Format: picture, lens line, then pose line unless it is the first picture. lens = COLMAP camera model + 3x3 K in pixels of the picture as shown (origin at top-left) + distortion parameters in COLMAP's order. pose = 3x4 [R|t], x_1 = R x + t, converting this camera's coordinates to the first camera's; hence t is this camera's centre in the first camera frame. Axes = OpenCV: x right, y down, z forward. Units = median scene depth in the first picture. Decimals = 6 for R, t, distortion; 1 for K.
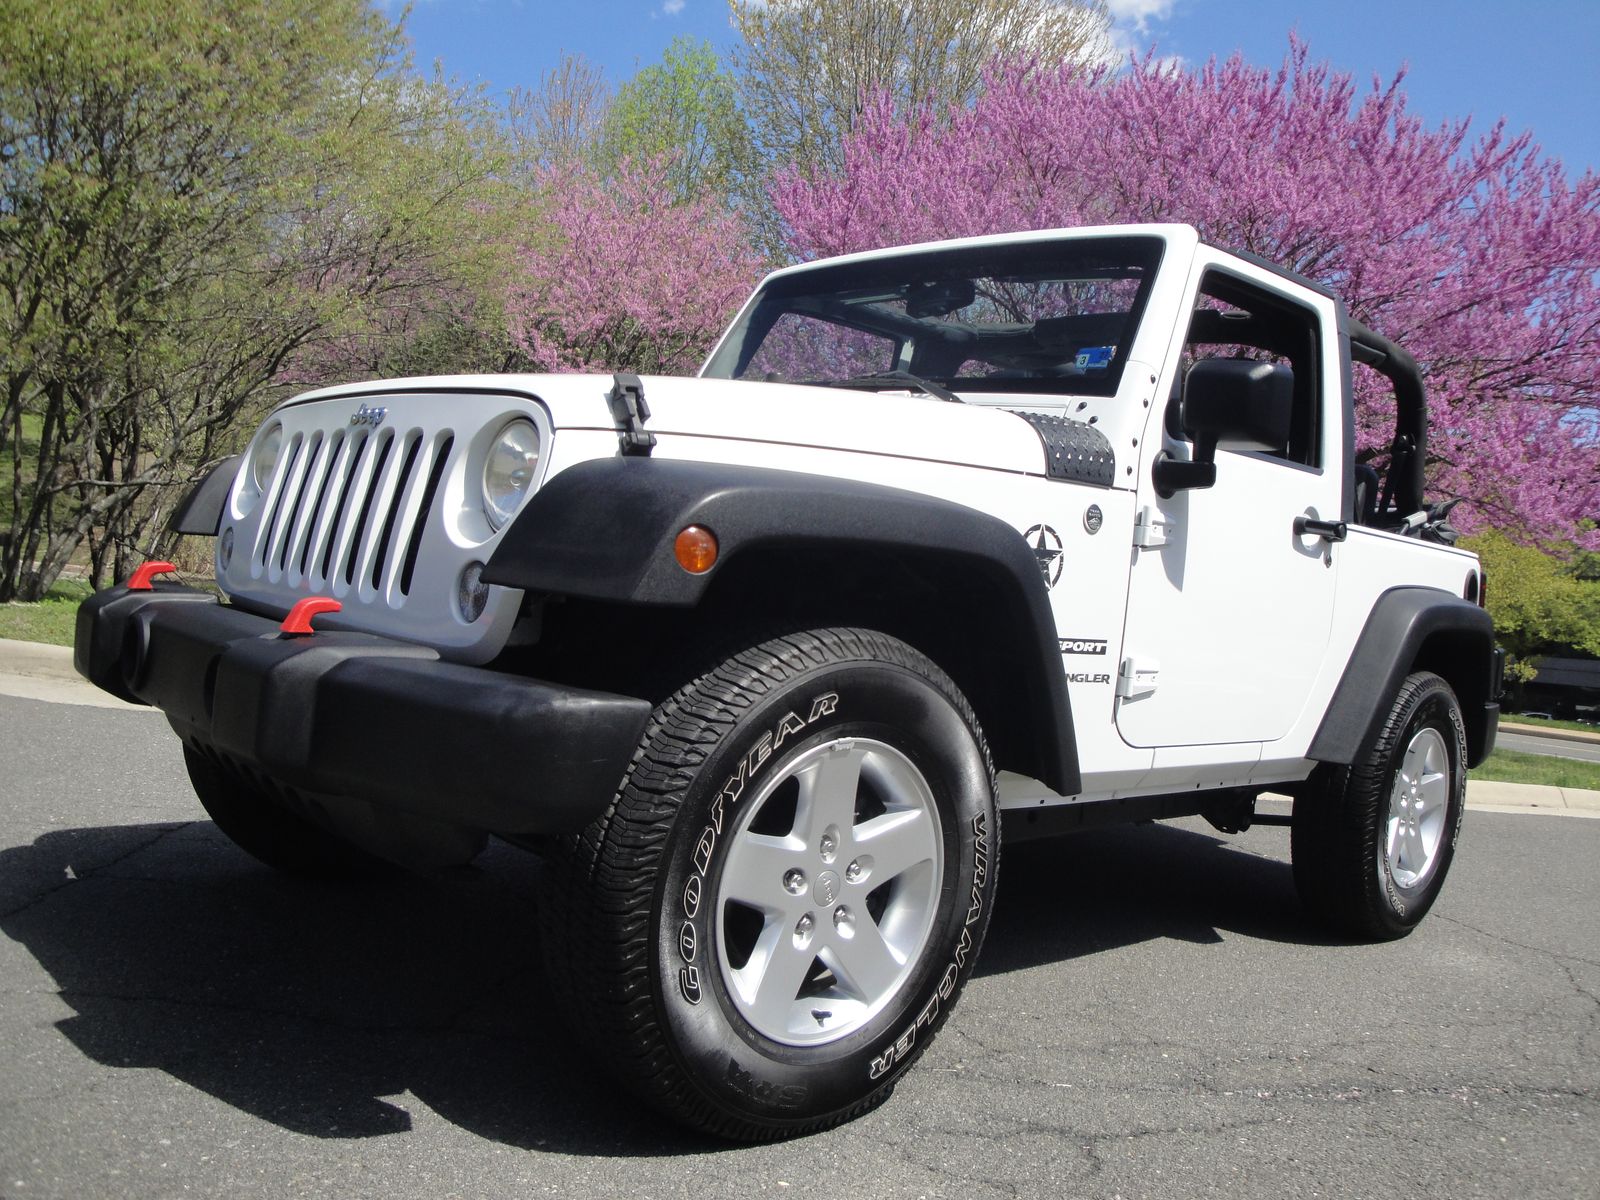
lens RADIAL K [[1273.8, 0, 800.0], [0, 1273.8, 600.0], [0, 0, 1]] dist [-0.165245, 0.177834]
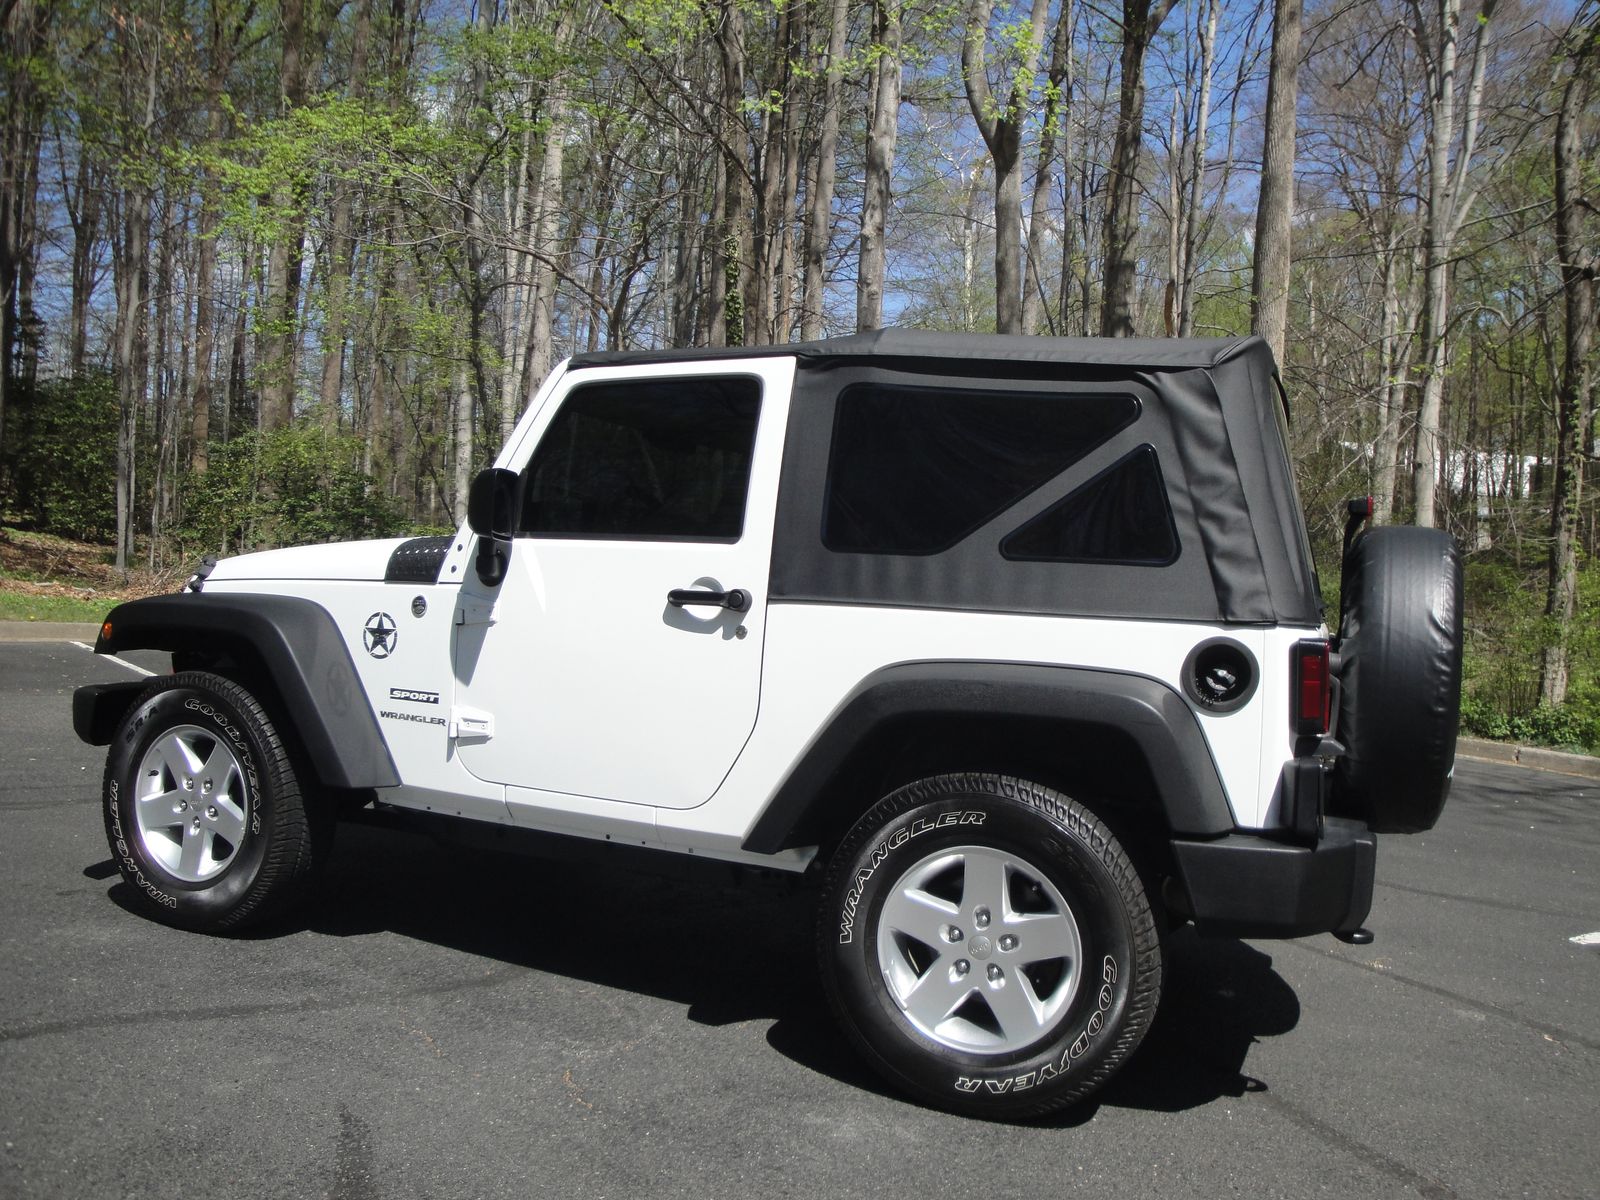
lens RADIAL K [[1273.8, 0, 800.0], [0, 1273.8, 600.0], [0, 0, 1]] dist [-0.165245, 0.177834]
pose [[0.401687, -0.070756, -0.913039, 1.661231], [-0.044289, 0.994343, -0.096542, 0.045476], [0.914705, 0.079217, 0.396281, 0.811753]]
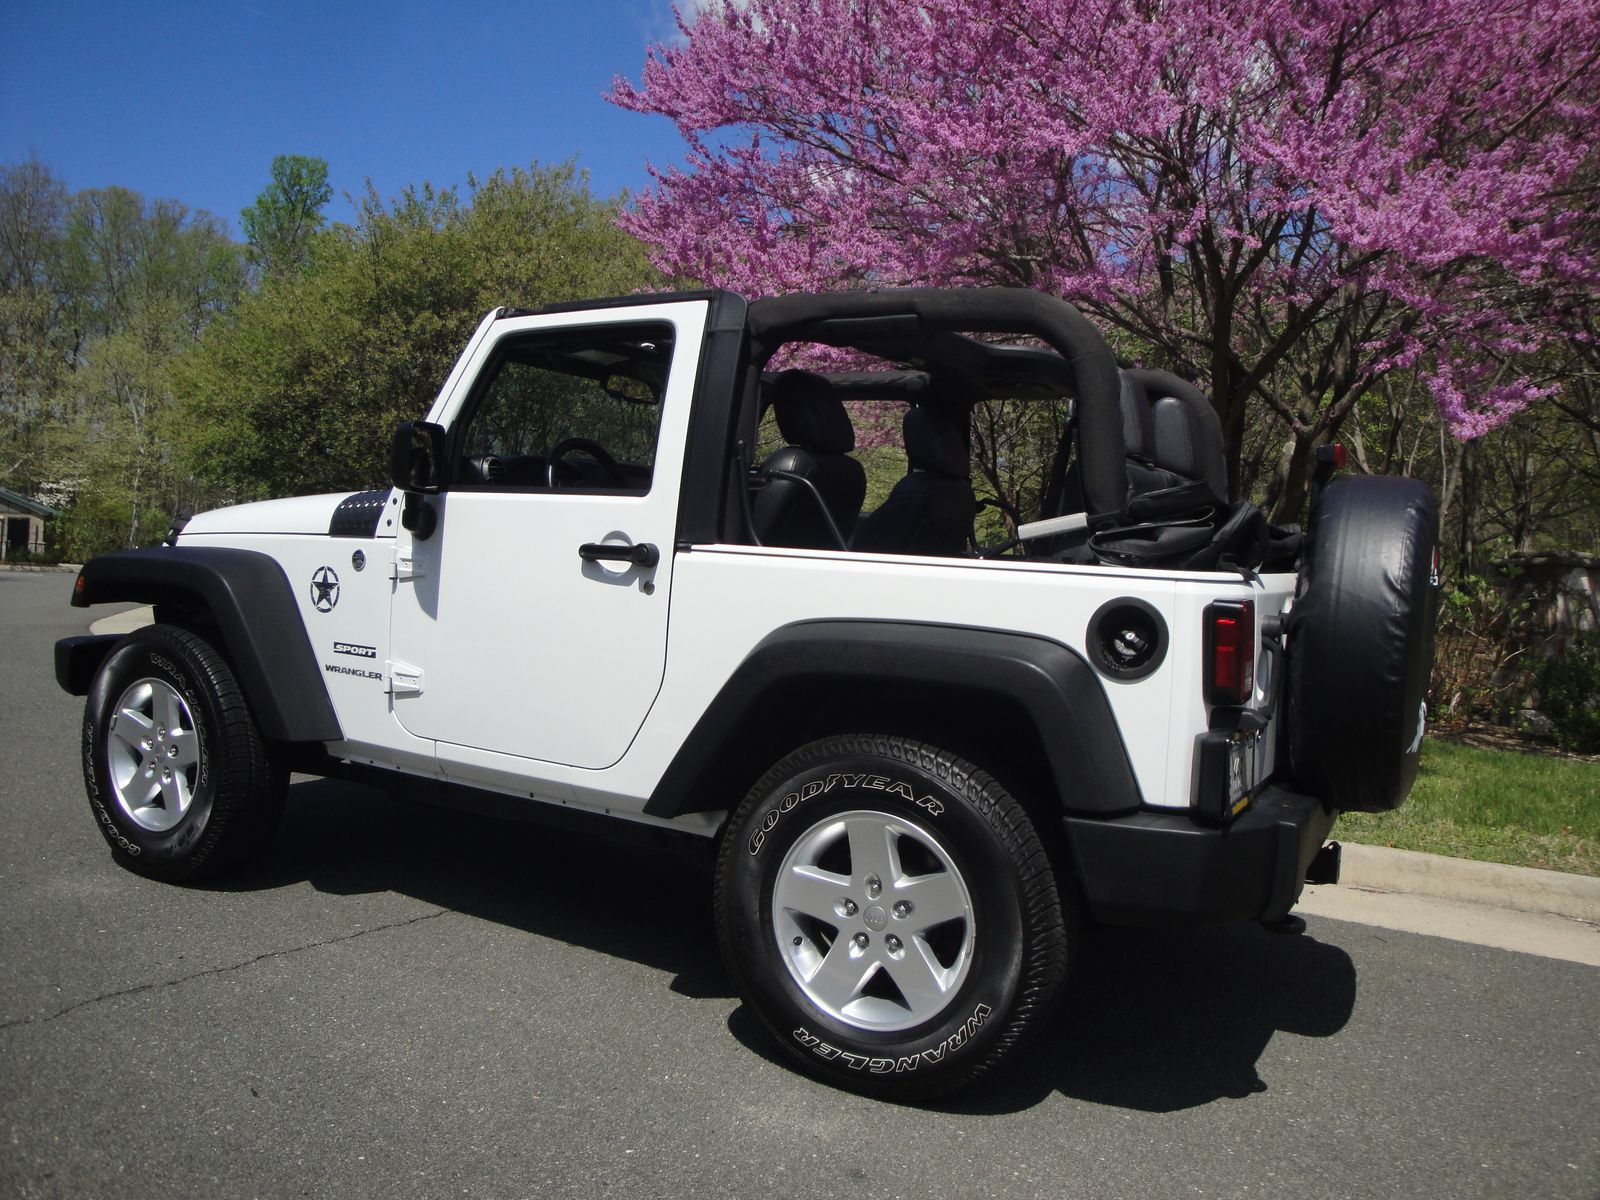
lens RADIAL K [[1273.8, 0, 800.0], [0, 1273.8, 600.0], [0, 0, 1]] dist [-0.165245, 0.177834]
pose [[0.312769, -0.034446, -0.949205, 1.684698], [-0.055798, 0.996950, -0.054564, 0.028789], [0.948189, 0.070029, 0.309893, 1.014523]]
